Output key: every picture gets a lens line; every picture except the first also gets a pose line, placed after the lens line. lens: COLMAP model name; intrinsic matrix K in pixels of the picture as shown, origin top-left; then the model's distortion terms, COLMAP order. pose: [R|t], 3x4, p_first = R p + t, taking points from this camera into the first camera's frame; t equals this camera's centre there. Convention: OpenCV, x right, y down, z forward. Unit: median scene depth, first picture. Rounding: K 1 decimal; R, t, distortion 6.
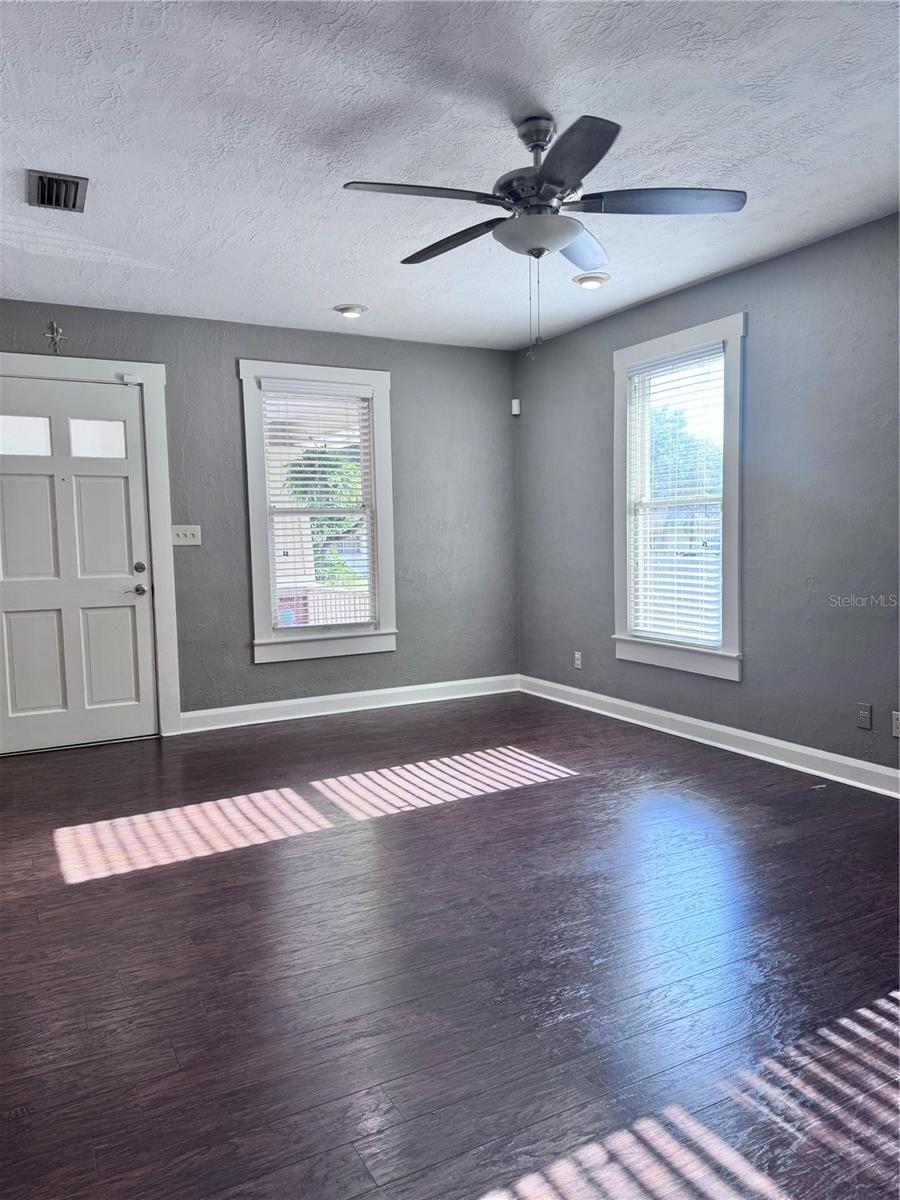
lens RADIAL K [[847.6, 0, 448.2], [0, 847.6, 600.9], [0, 0, 1]] dist [0.078482, -0.121281]
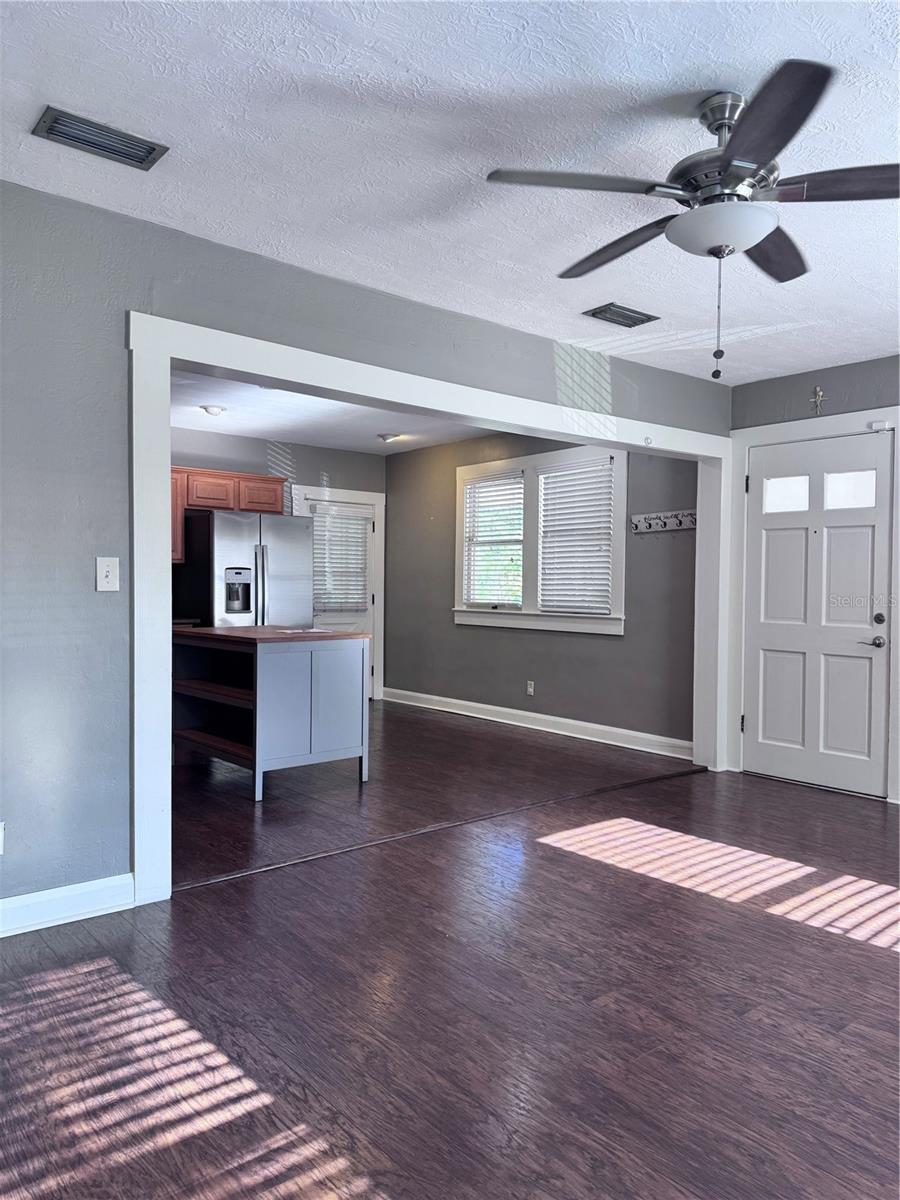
lens RADIAL K [[847.6, 0, 448.2], [0, 847.6, 600.9], [0, 0, 1]] dist [0.078482, -0.121281]
pose [[0.187194, 0.040313, -0.981495, 0.680530], [-0.092304, 0.995459, 0.023282, -0.051024], [0.977977, 0.086238, 0.190065, 0.474377]]
